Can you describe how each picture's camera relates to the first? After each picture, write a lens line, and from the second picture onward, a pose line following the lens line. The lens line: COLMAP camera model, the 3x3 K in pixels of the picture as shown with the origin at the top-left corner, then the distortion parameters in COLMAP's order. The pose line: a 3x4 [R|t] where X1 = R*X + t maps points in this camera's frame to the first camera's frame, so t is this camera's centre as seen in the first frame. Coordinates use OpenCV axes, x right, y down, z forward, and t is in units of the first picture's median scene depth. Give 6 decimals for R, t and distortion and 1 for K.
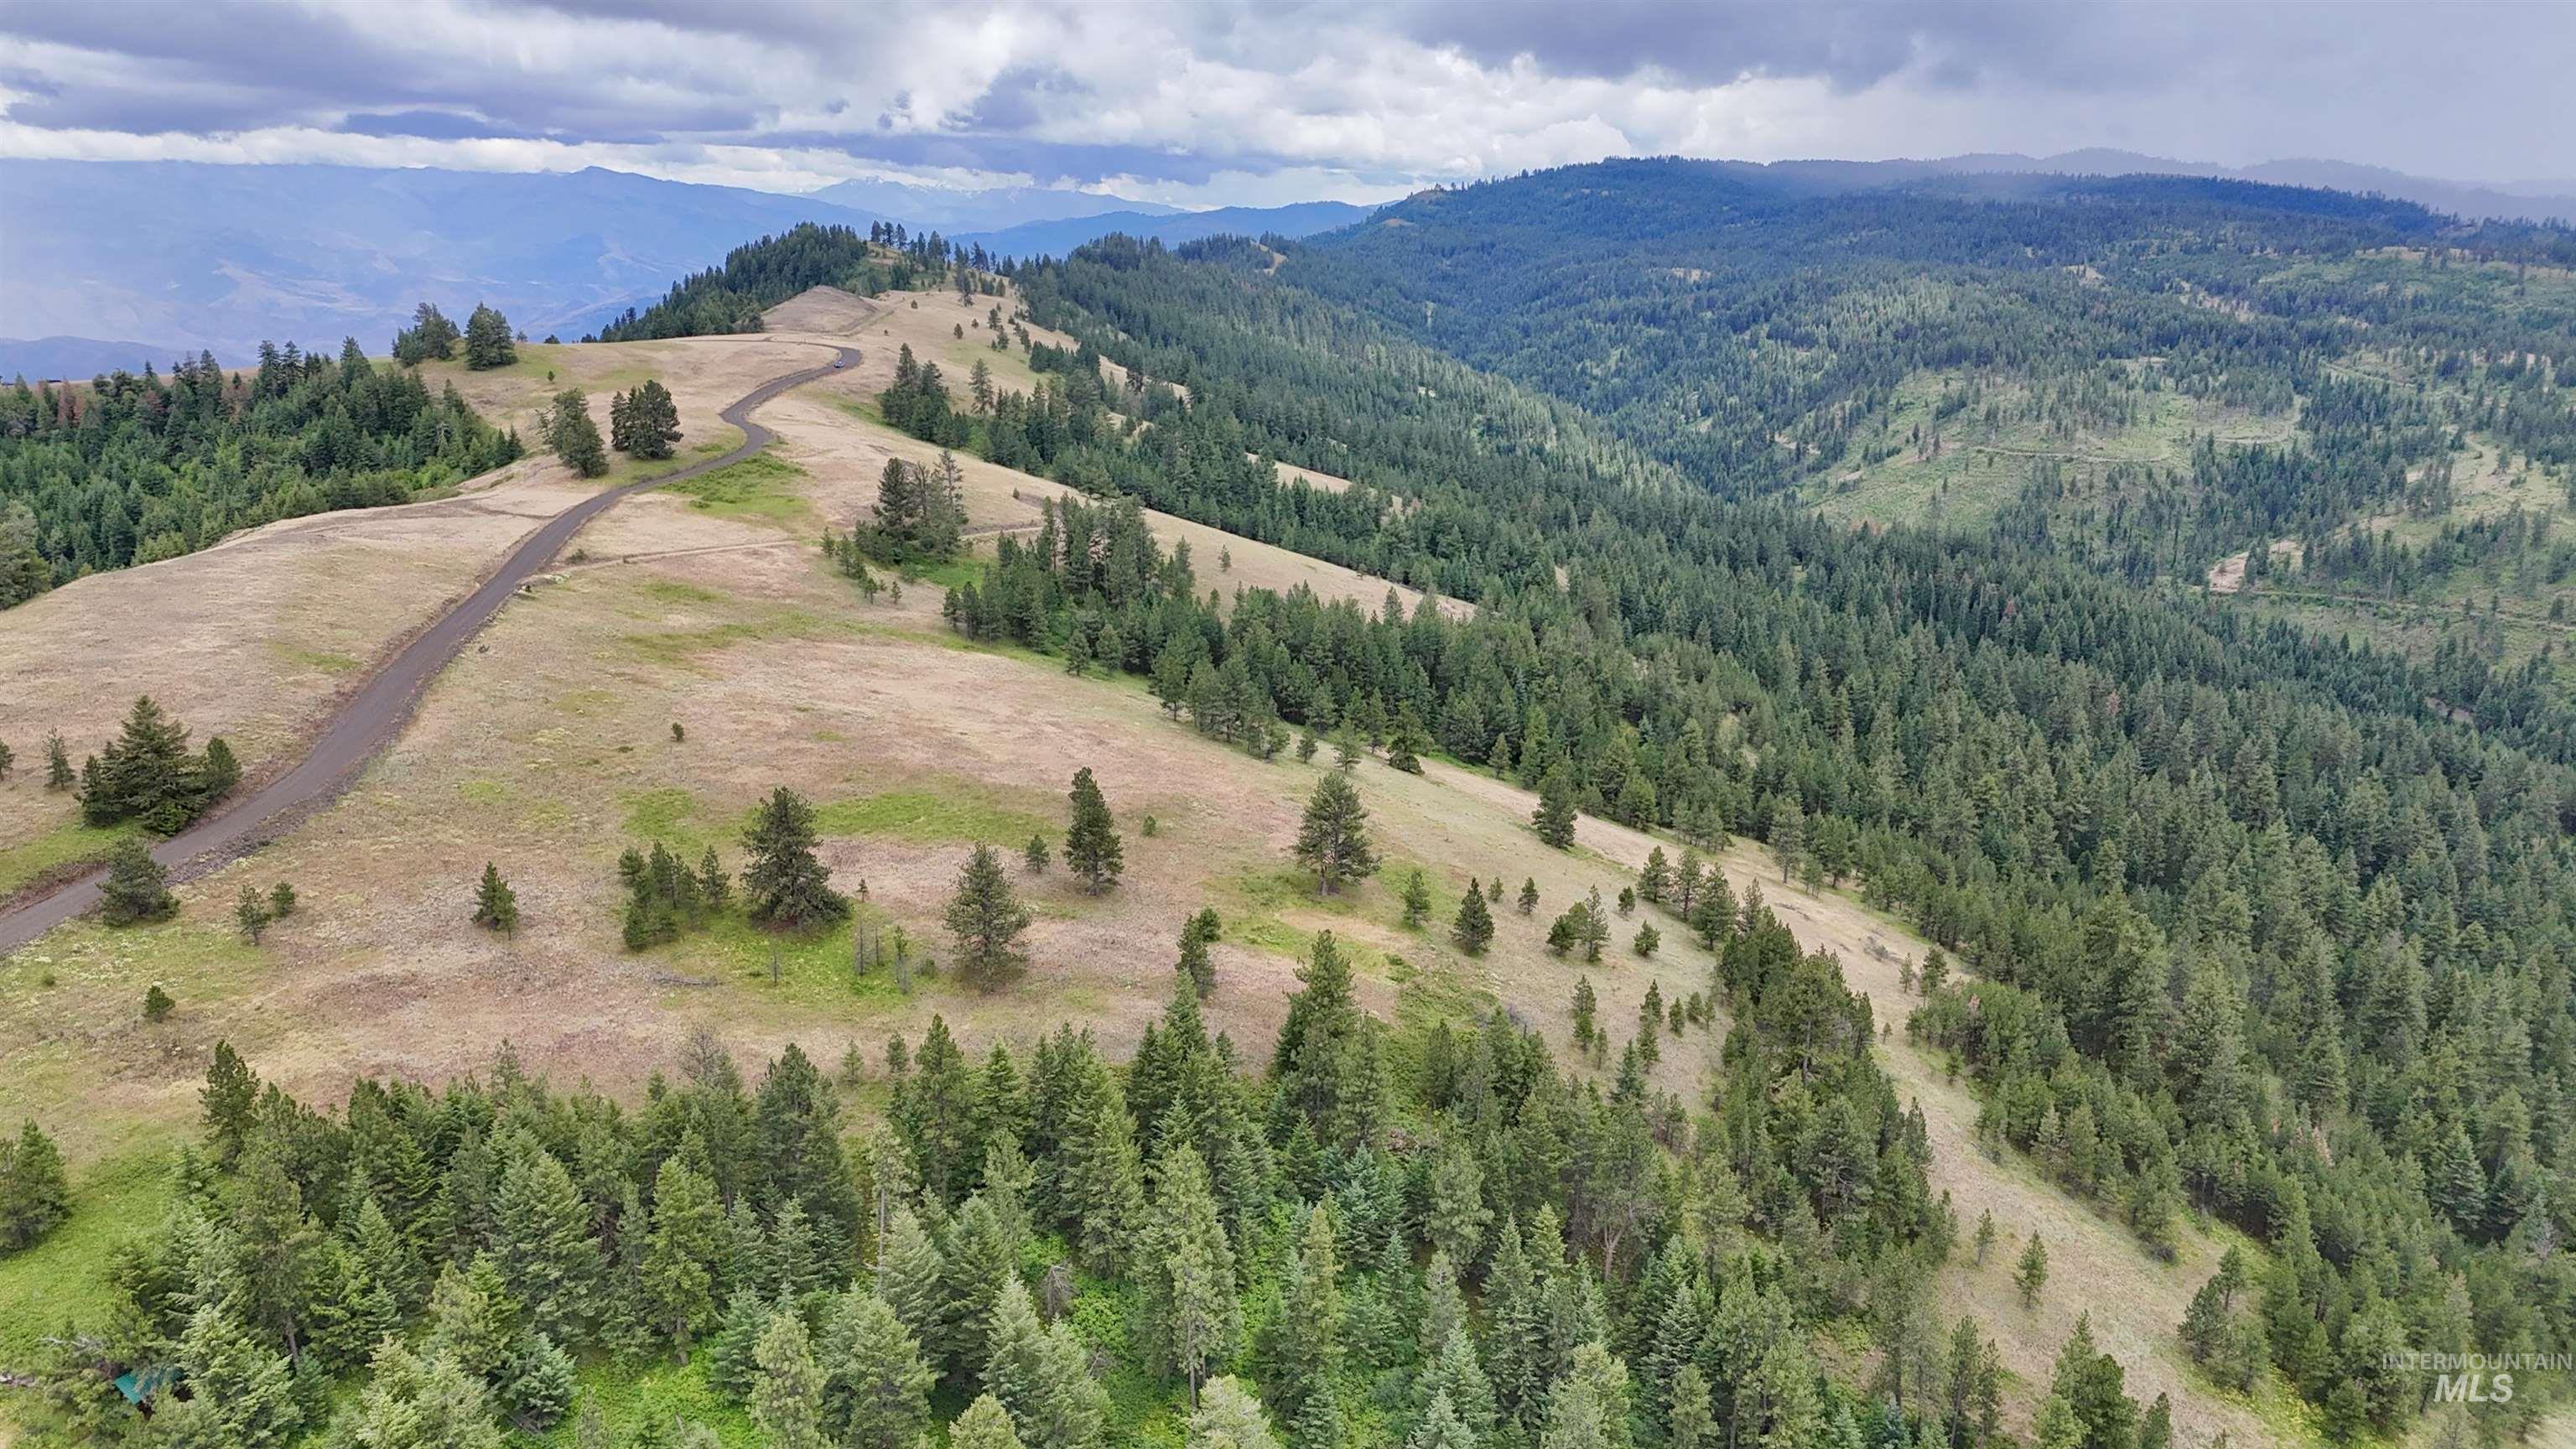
lens RADIAL K [[1893.4, 0, 1291.1], [0, 1893.4, 716.3], [0, 0, 1]] dist [0.087295, -0.085202]
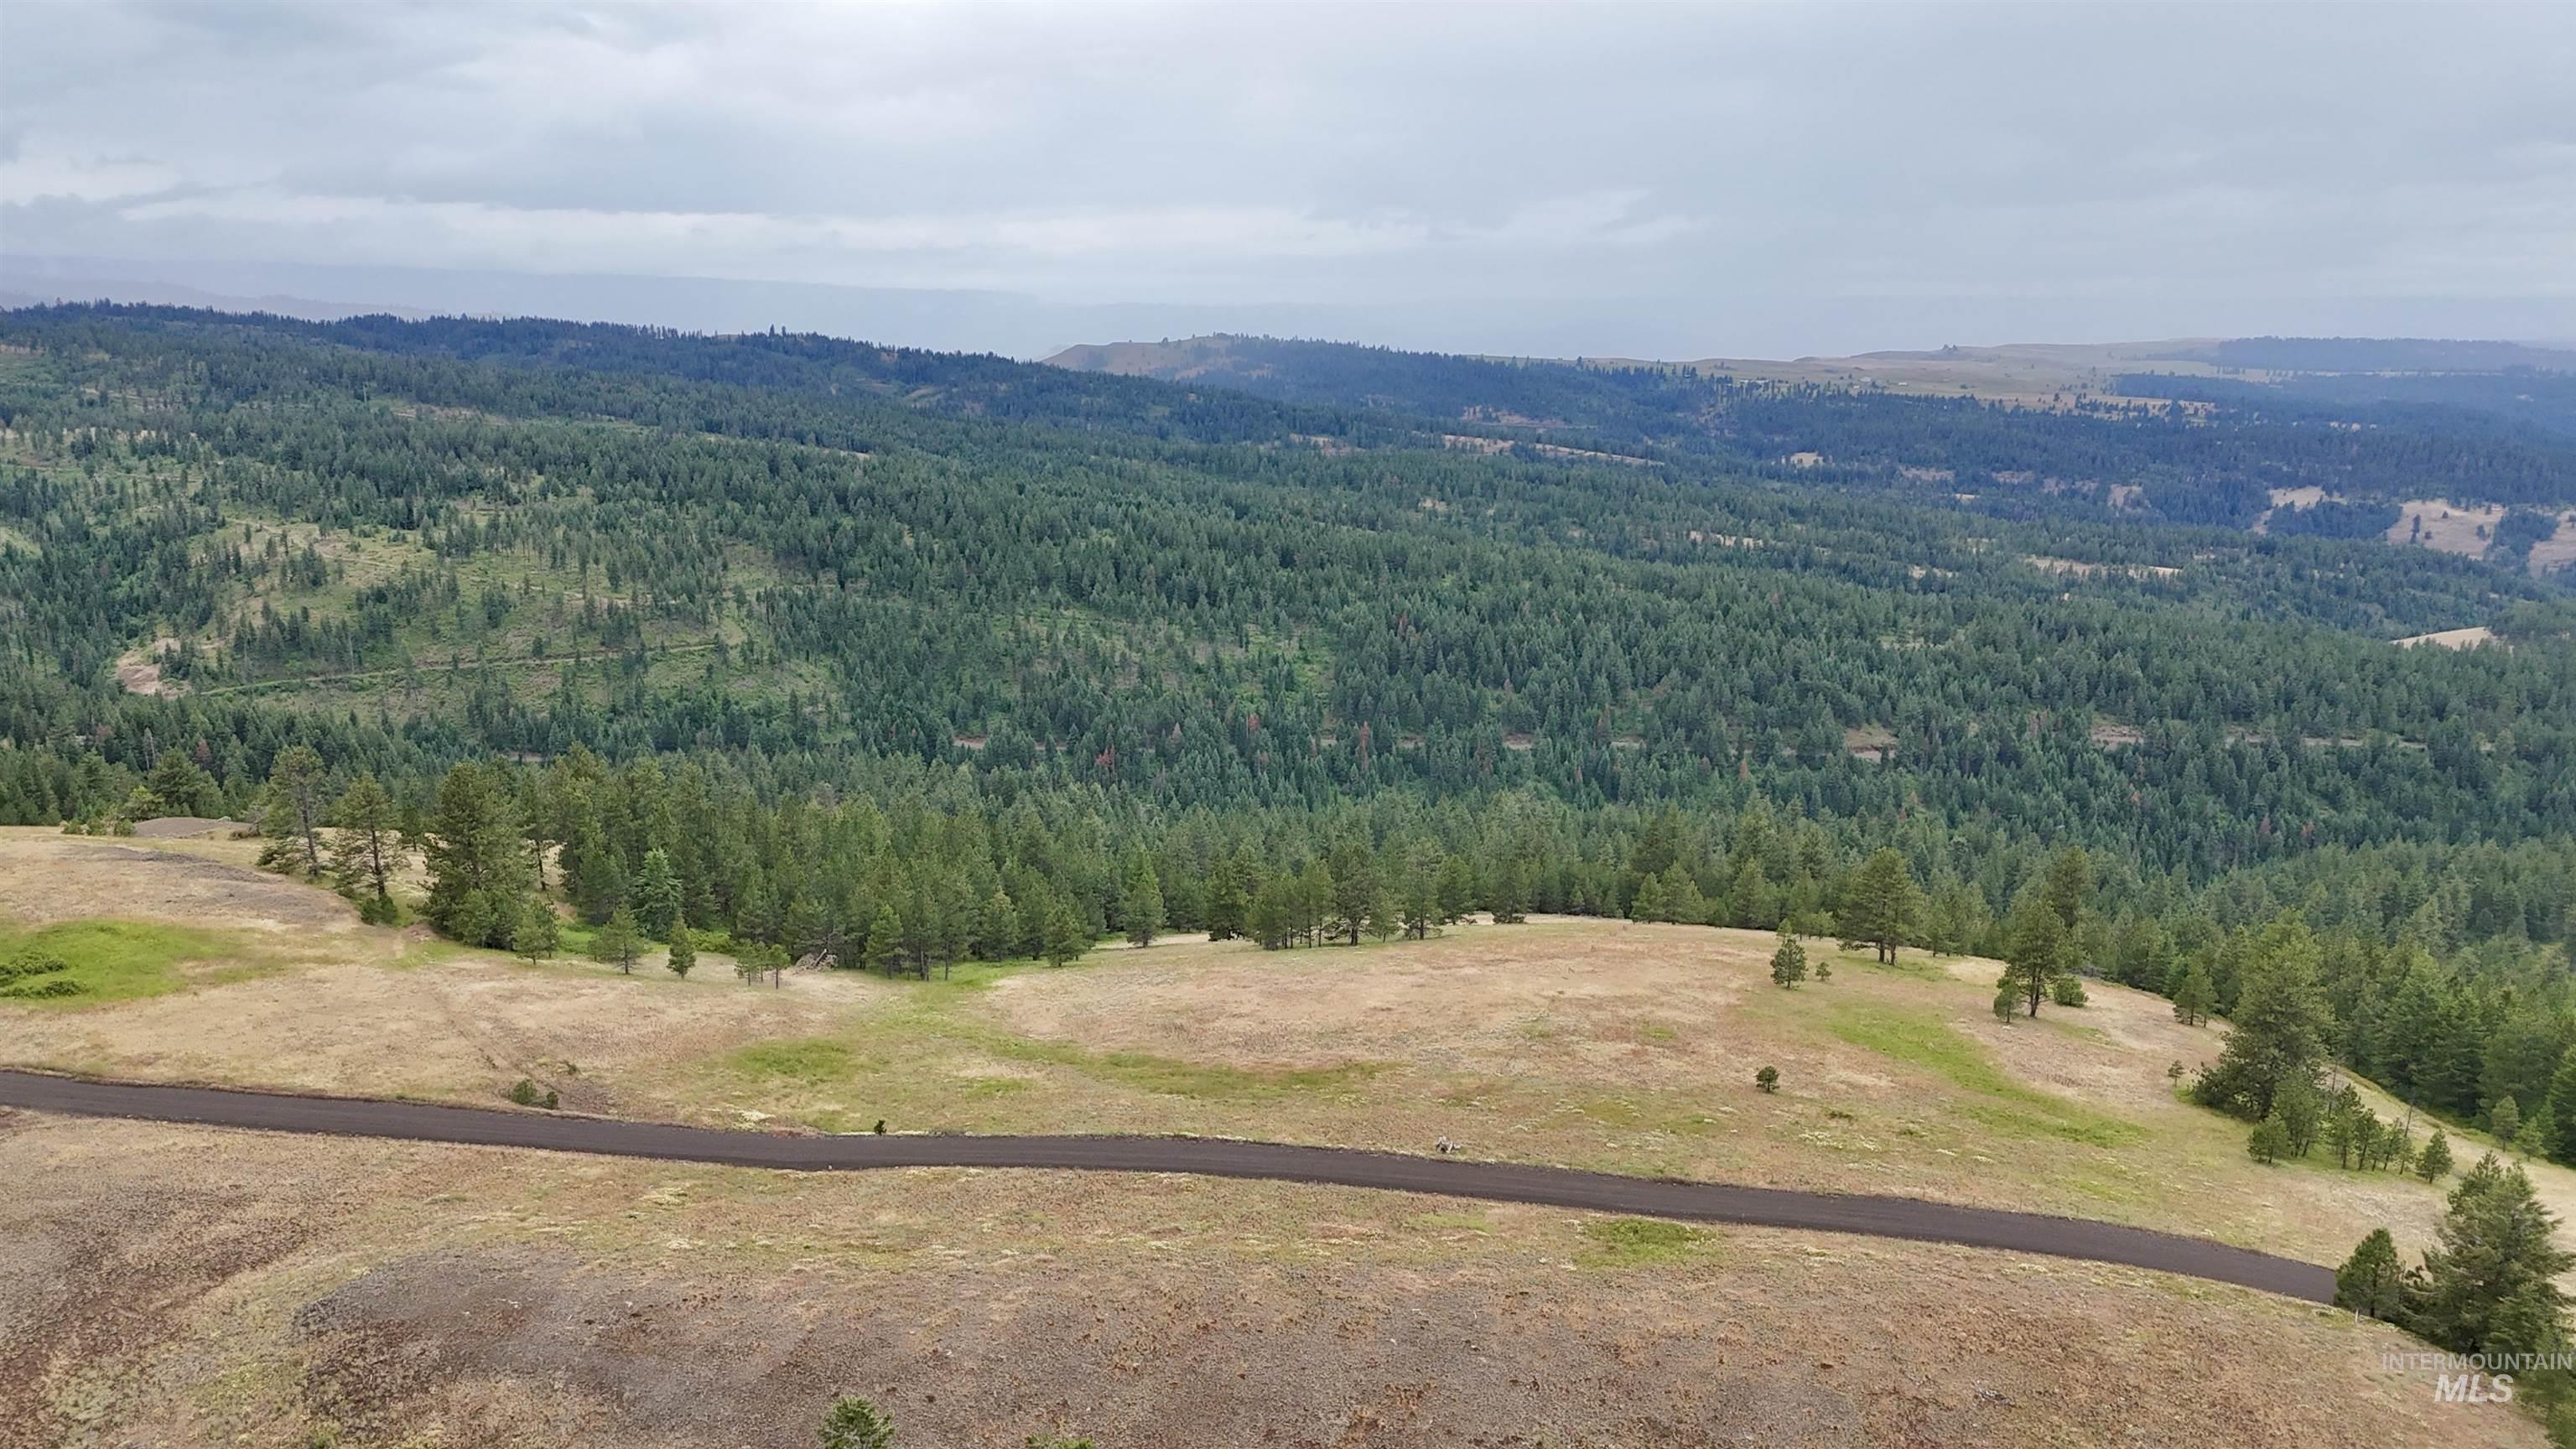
lens RADIAL K [[1893.4, 0, 1292.2], [0, 1893.4, 737.3], [0, 0, 1]] dist [0.087295, -0.085202]
pose [[0.270052, -0.219403, 0.937515, -0.172772], [0.241662, 0.957969, 0.154579, -0.044681], [-0.932025, 0.184817, 0.311723, 0.161754]]
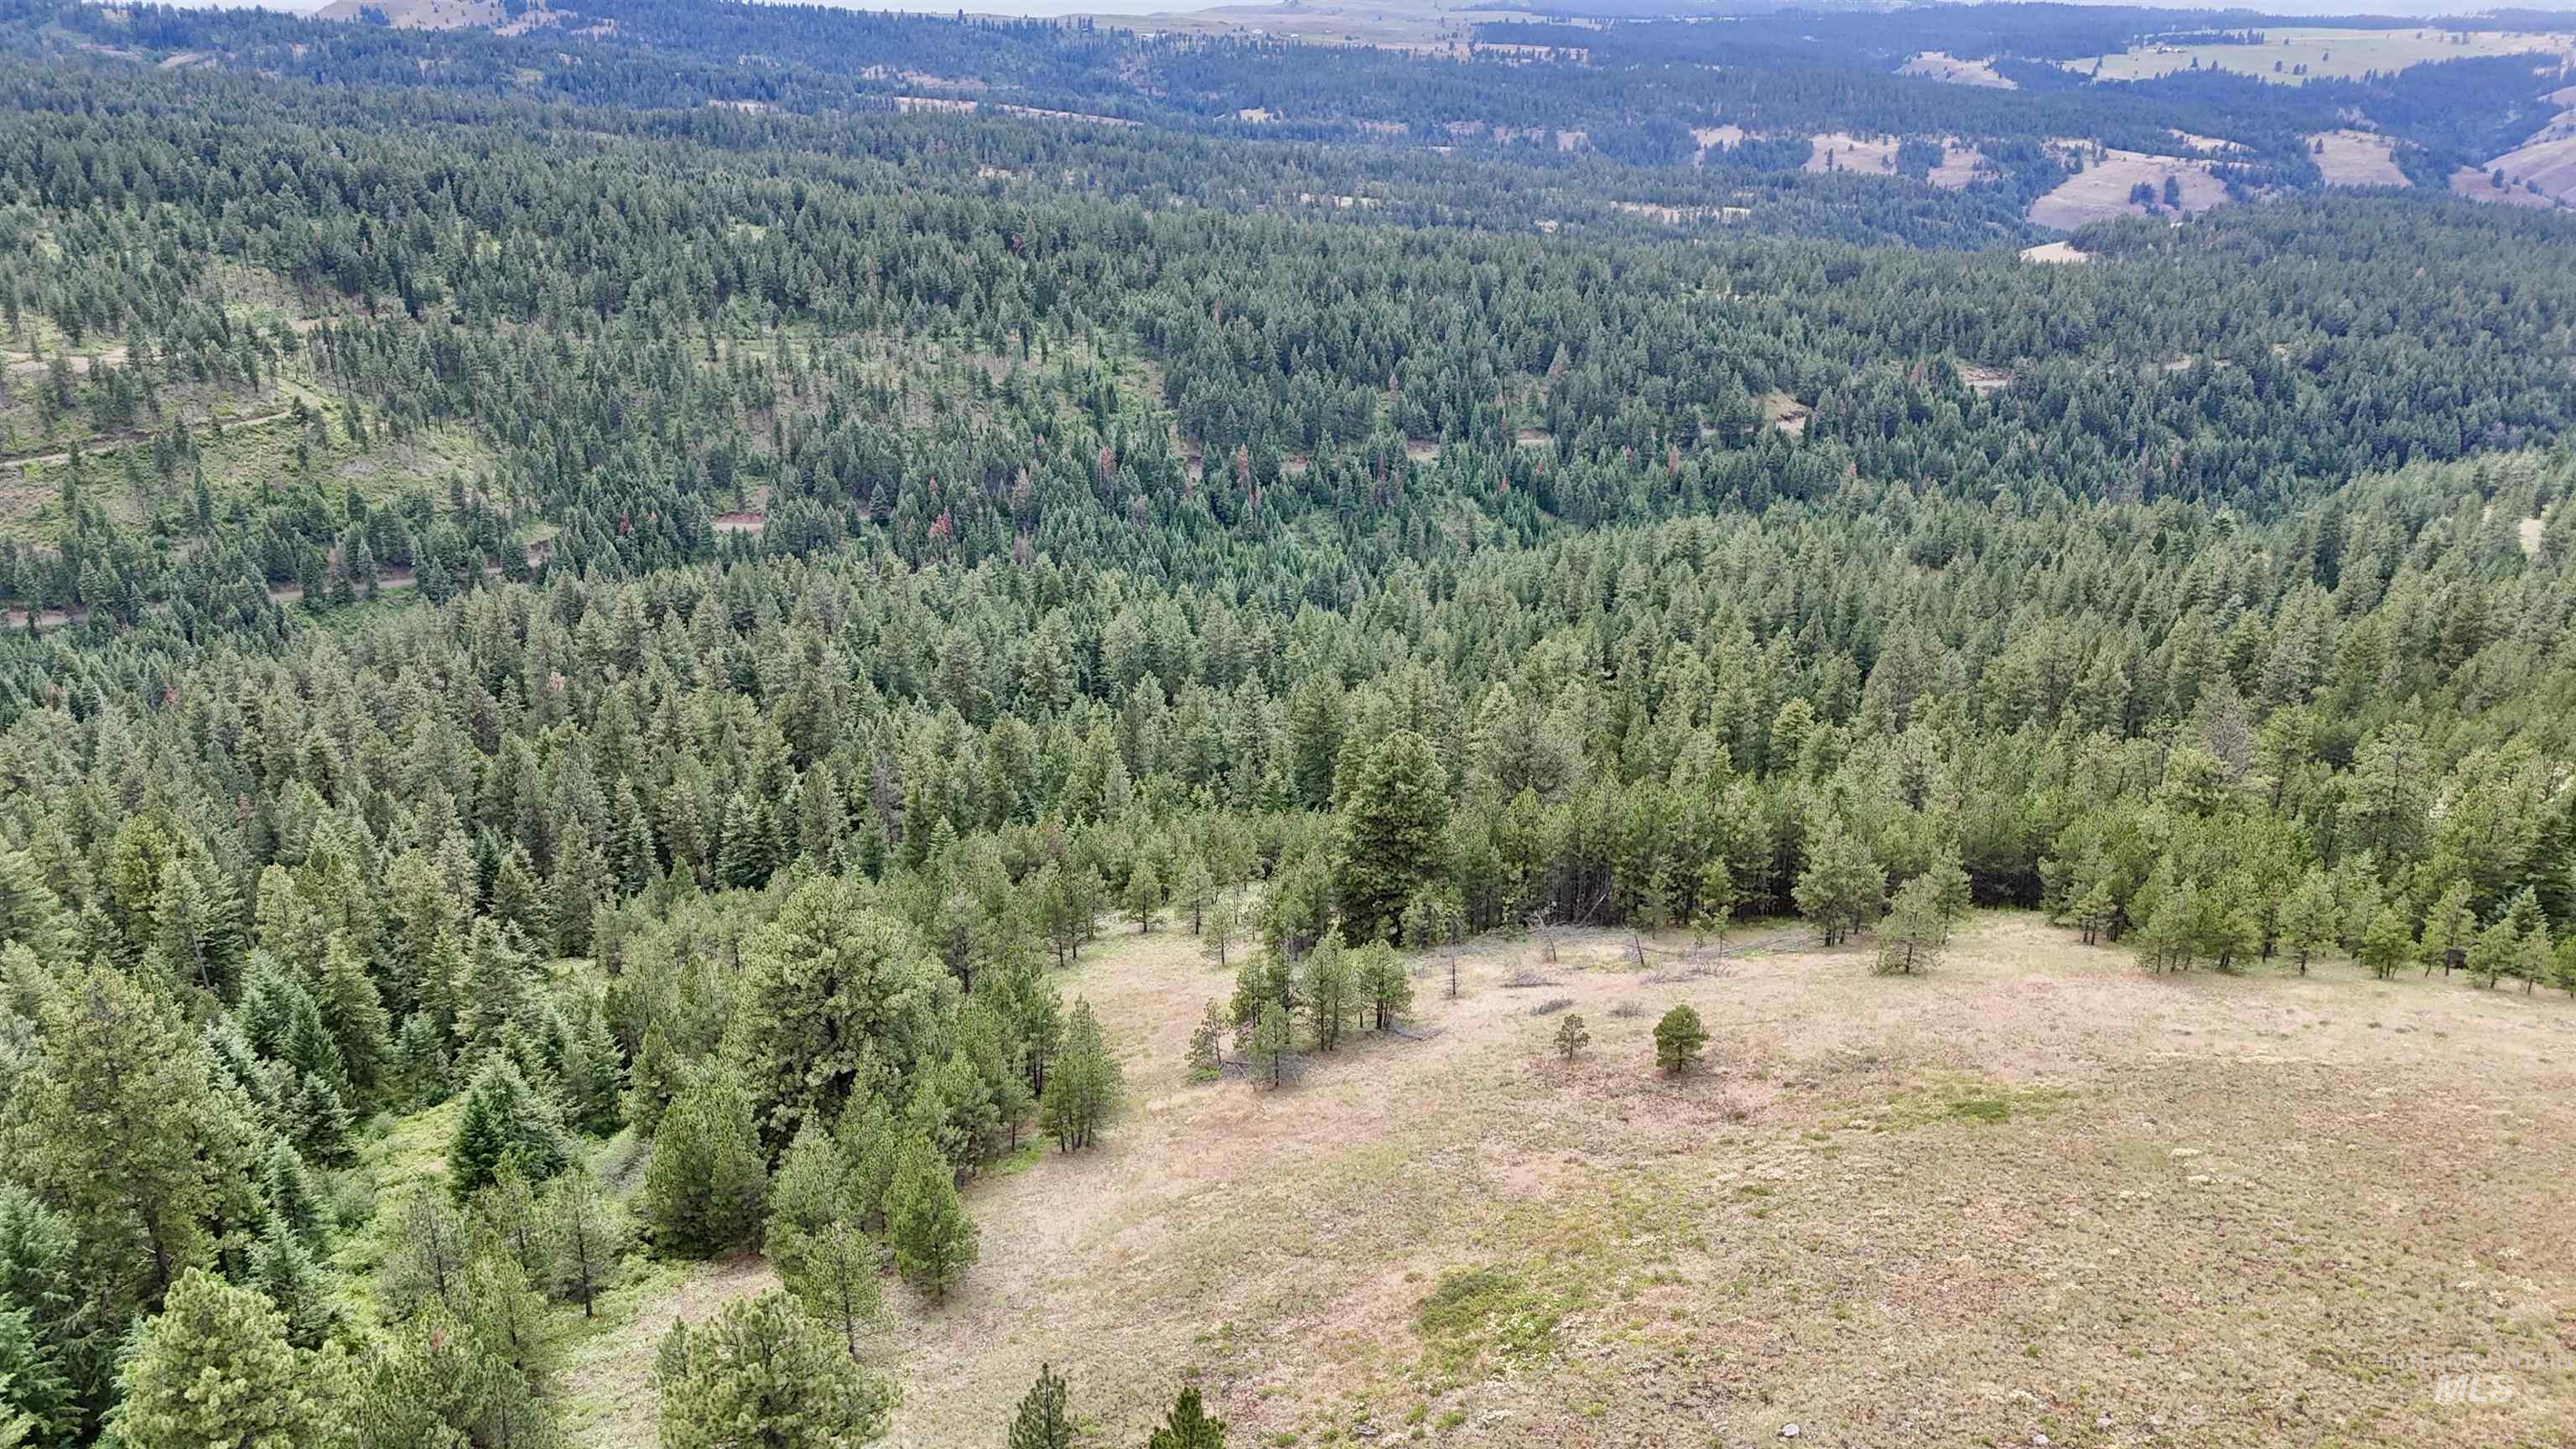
lens RADIAL K [[1893.4, 0, 1280.7], [0, 1893.4, 733.1], [0, 0, 1]] dist [0.087295, -0.085202]
pose [[-0.085956, -0.377198, 0.922135, -0.051110], [0.259908, 0.885022, 0.386244, -0.070415], [-0.961800, 0.272870, 0.021964, 0.349292]]
